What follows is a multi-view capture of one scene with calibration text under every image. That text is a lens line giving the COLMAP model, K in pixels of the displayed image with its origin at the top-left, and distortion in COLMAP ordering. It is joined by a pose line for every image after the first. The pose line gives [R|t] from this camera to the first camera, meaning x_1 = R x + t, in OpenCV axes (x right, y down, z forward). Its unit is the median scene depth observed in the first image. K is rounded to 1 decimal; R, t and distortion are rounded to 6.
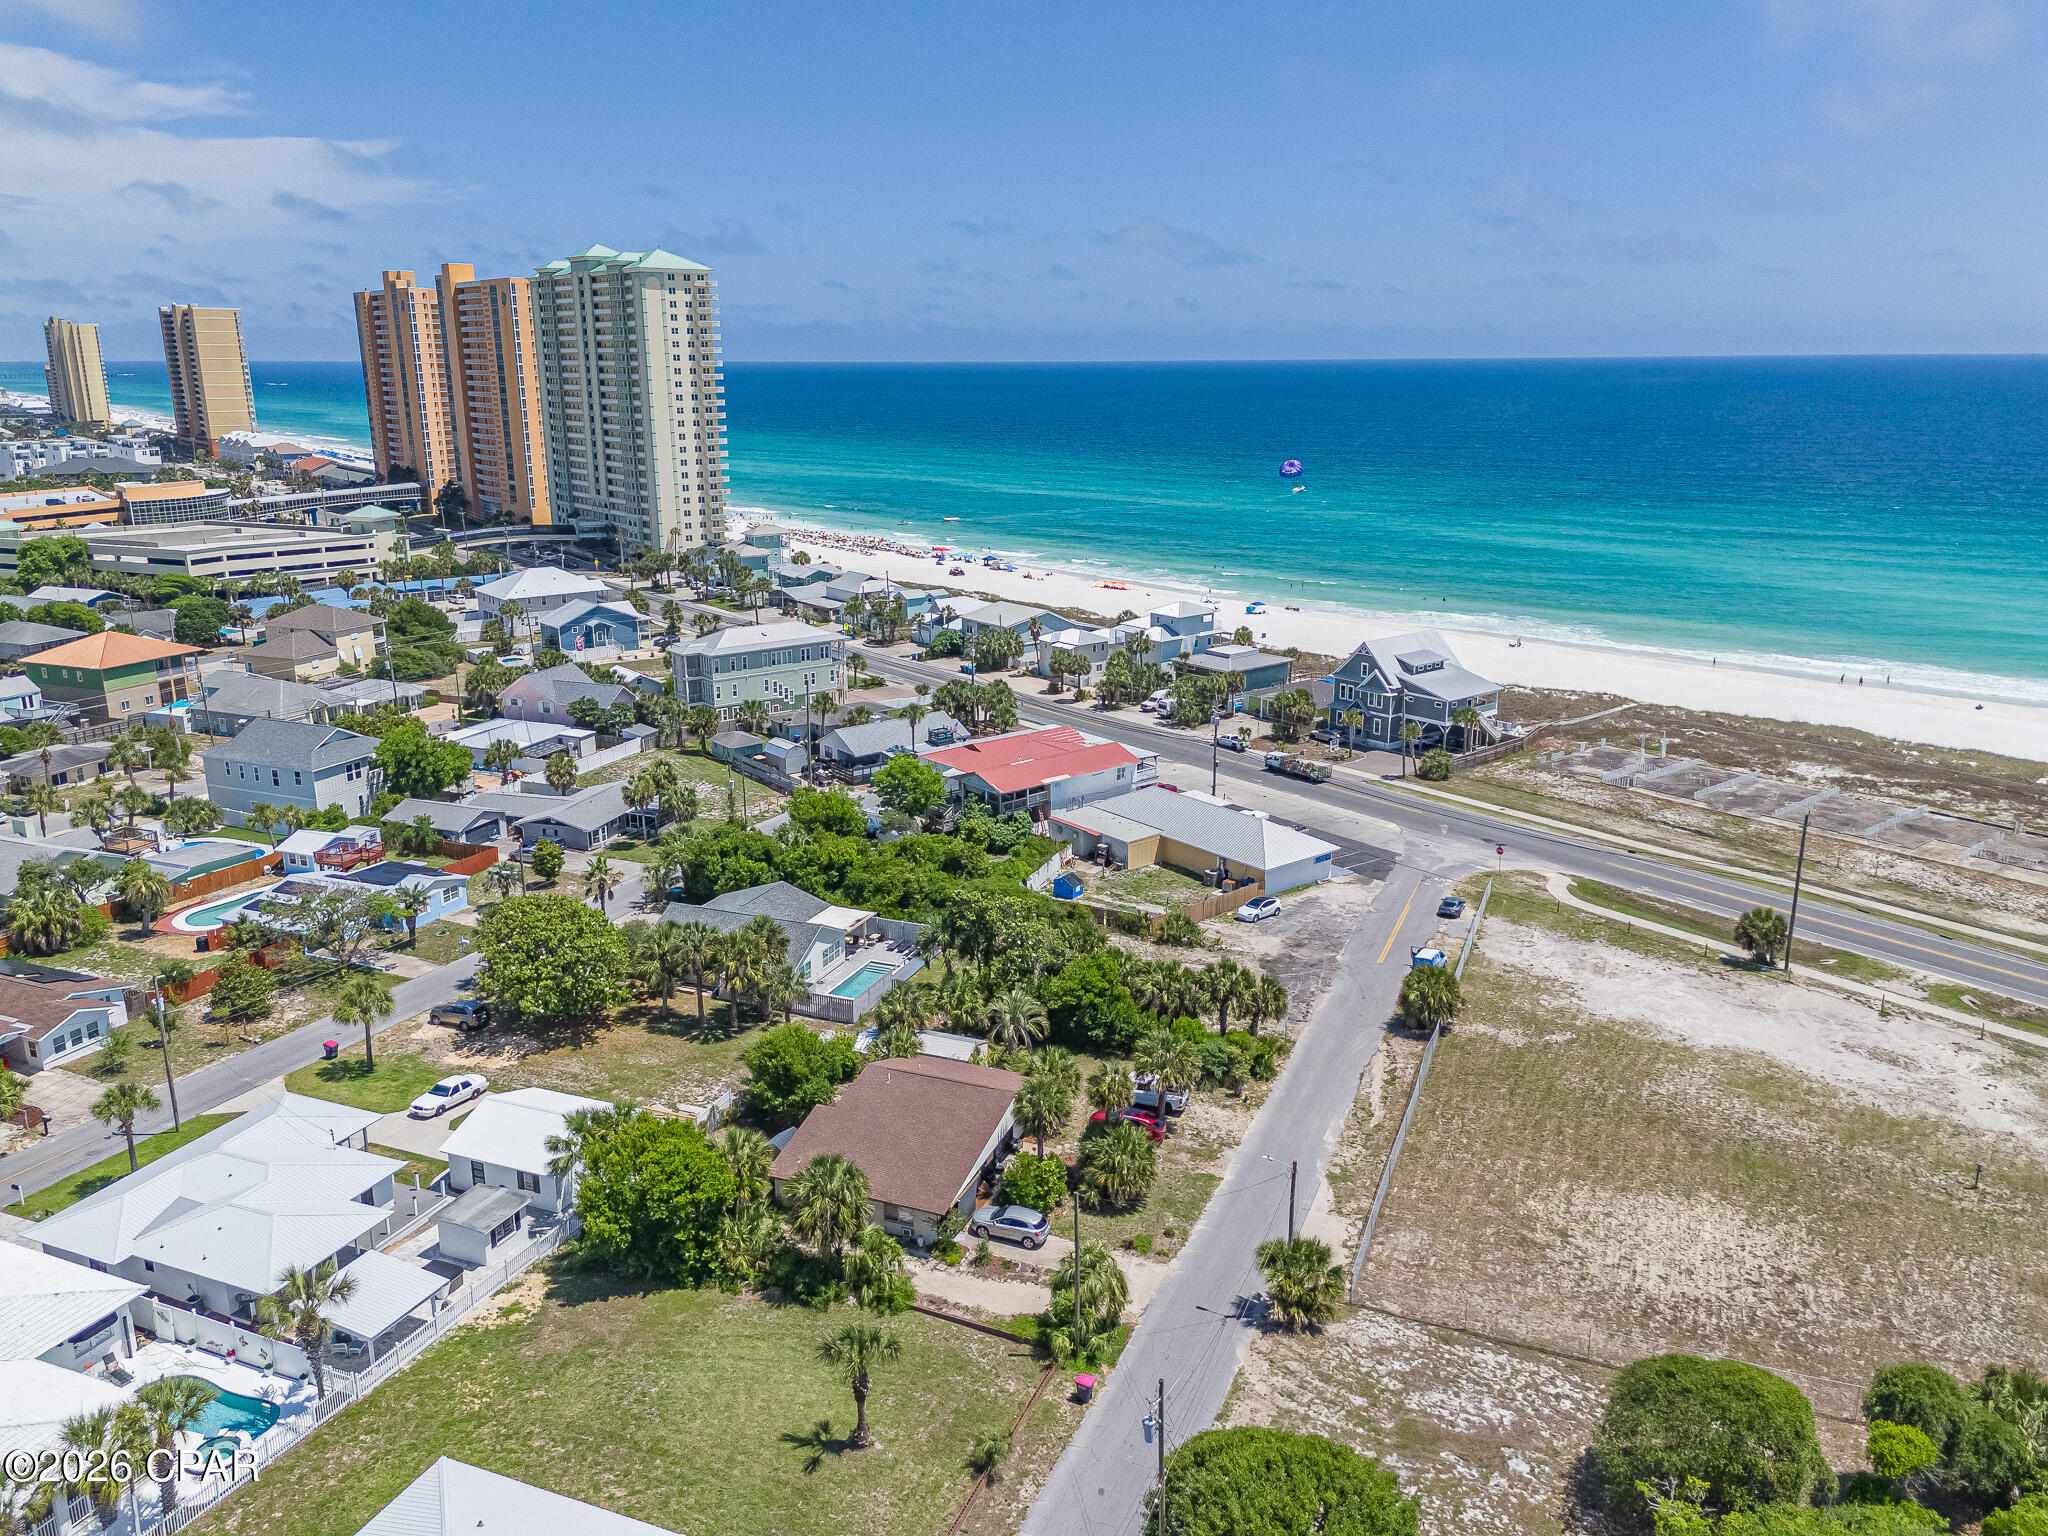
lens RADIAL K [[1498.7, 0, 1024.0], [0, 1498.7, 768.0], [0, 0, 1]] dist [0.086255, -0.116342]
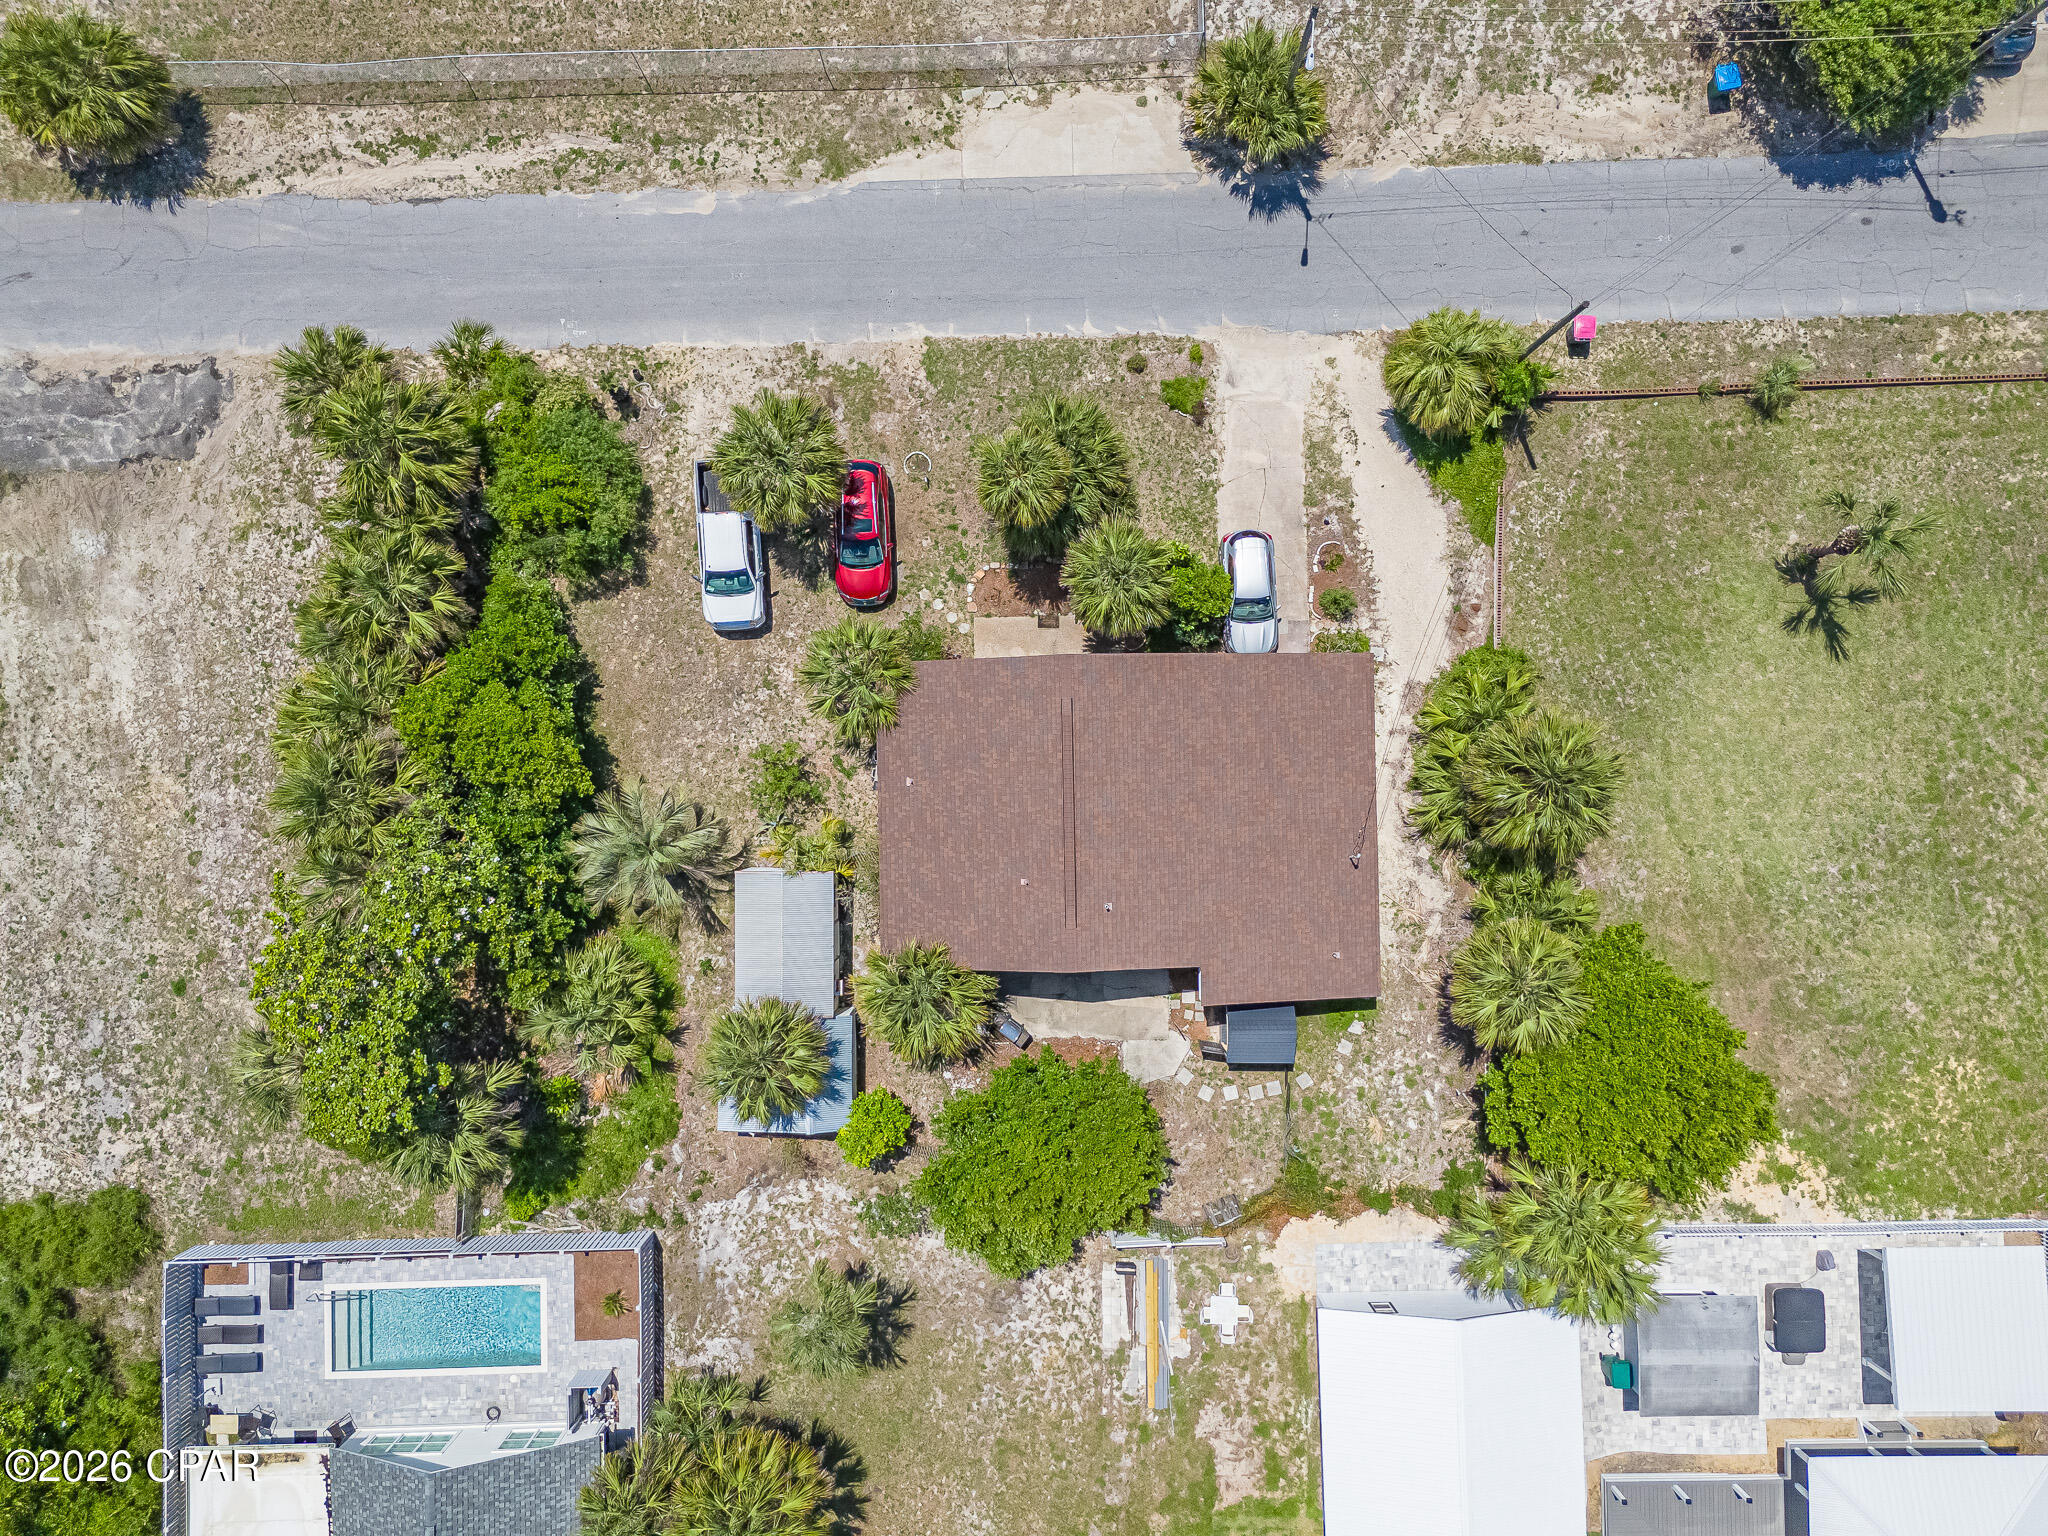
lens RADIAL K [[1507.7, 0, 1024.0], [0, 1507.7, 768.0], [0, 0, 1]] dist [0.068843, -0.056775]
pose [[-0.403041, -0.915176, 0.003383, -0.030096], [0.229006, -0.097274, 0.968553, -0.253542], [-0.886067, 0.391141, 0.248786, 0.754539]]
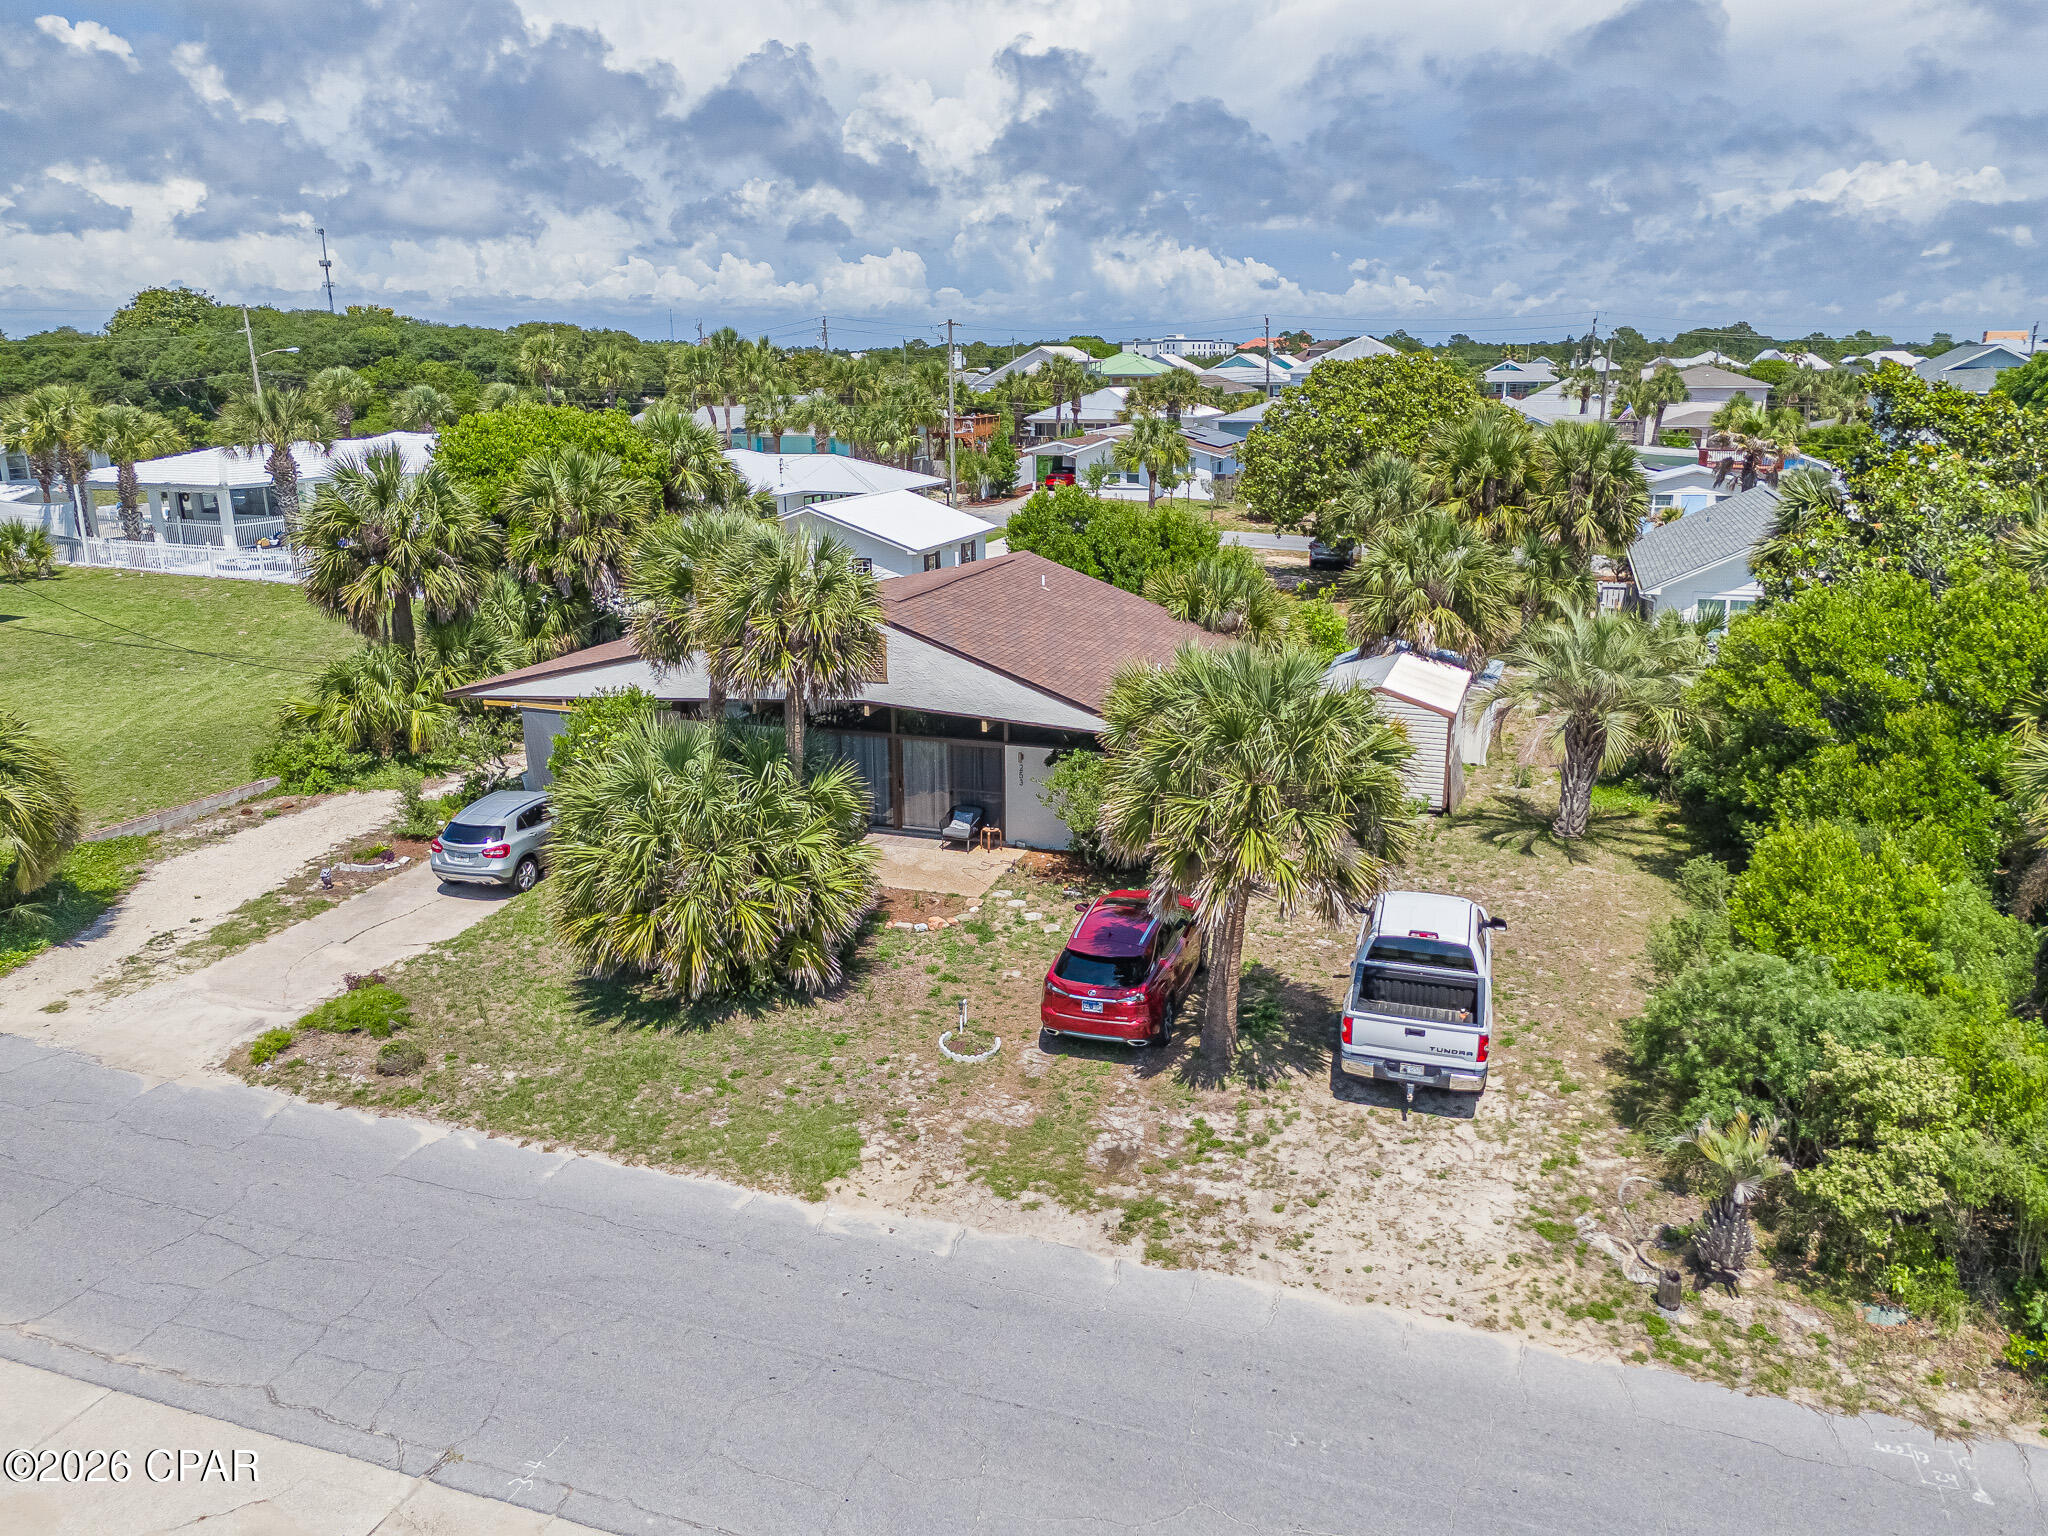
lens RADIAL K [[1494.4, 0, 1023.6], [0, 1494.4, 788.0], [0, 0, 1]] dist [0.056280, -0.034875]
pose [[0.065162, 0.276646, -0.958760, 0.271173], [-0.255252, 0.933458, 0.251997, 0.134840], [0.964676, 0.228305, 0.131441, 0.840160]]
